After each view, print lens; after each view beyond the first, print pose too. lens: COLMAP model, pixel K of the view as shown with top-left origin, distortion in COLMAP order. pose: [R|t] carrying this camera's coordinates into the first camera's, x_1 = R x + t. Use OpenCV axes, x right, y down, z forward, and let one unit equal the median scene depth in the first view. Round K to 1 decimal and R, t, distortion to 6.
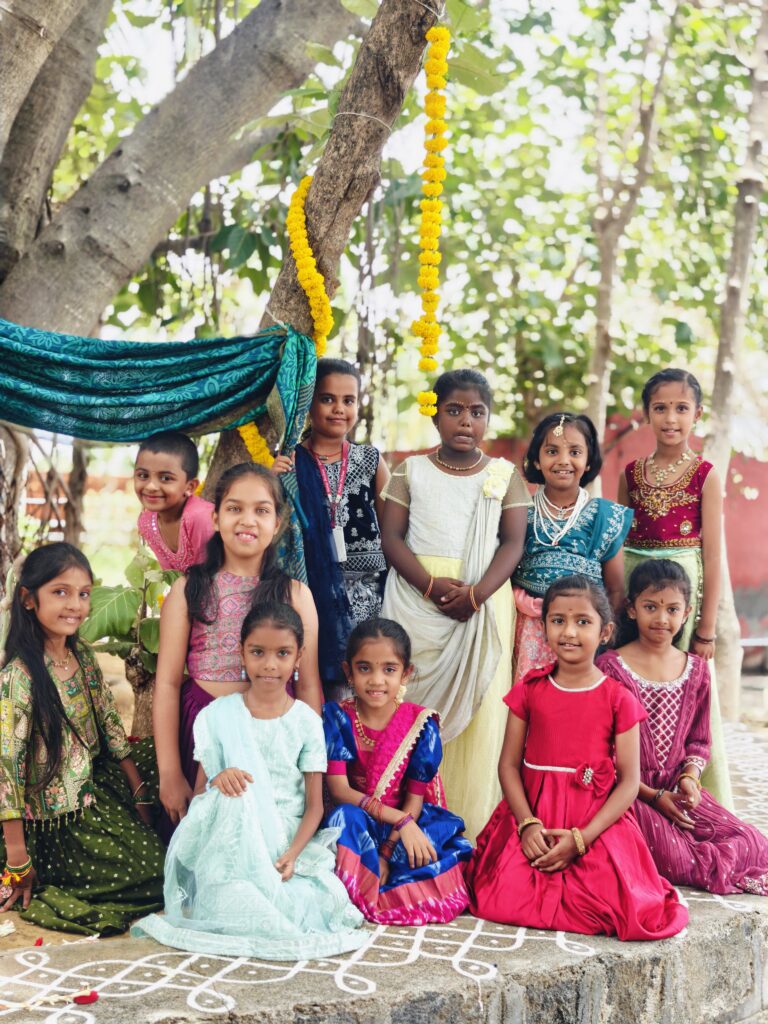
lens RADIAL K [[1399.3, 0, 384.2], [0, 1399.3, 511.9], [0, 0, 1]] dist [0.029111, 0.000000]
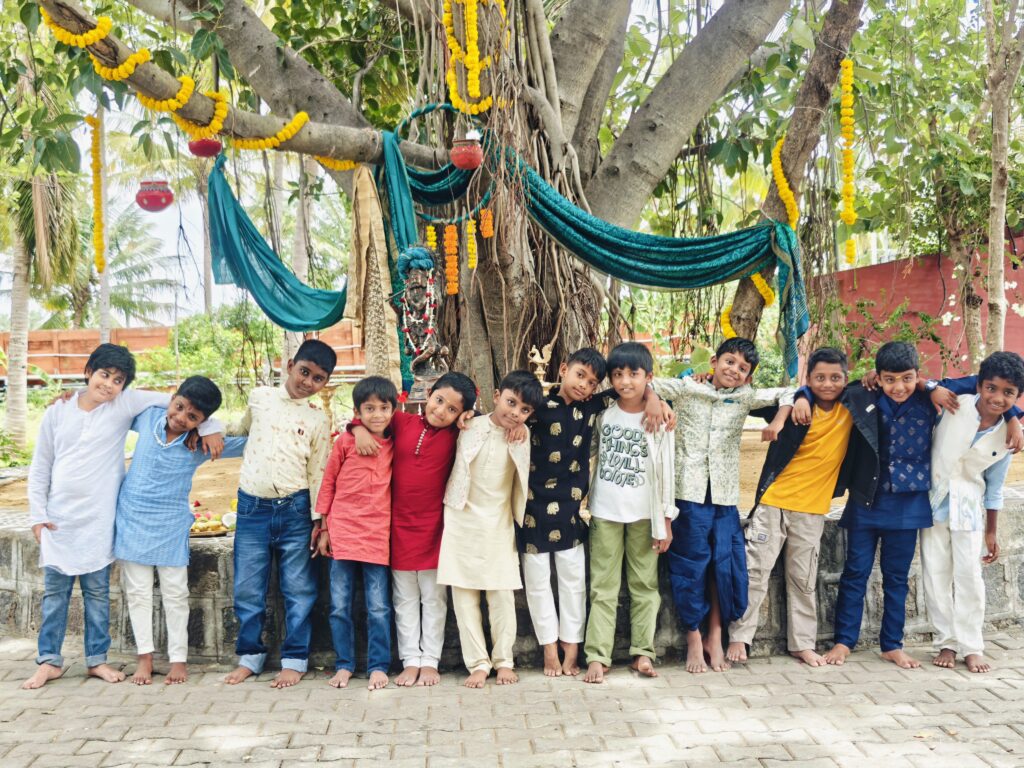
lens RADIAL K [[1399.3, 0, 512.0], [0, 1399.3, 385.9], [0, 0, 1]] dist [0.029111, 0.000000]
pose [[0.972522, -0.065266, -0.223477, -0.006200], [0.071960, 0.997166, 0.021934, 0.022663], [0.221412, -0.037413, 0.974462, -0.910498]]
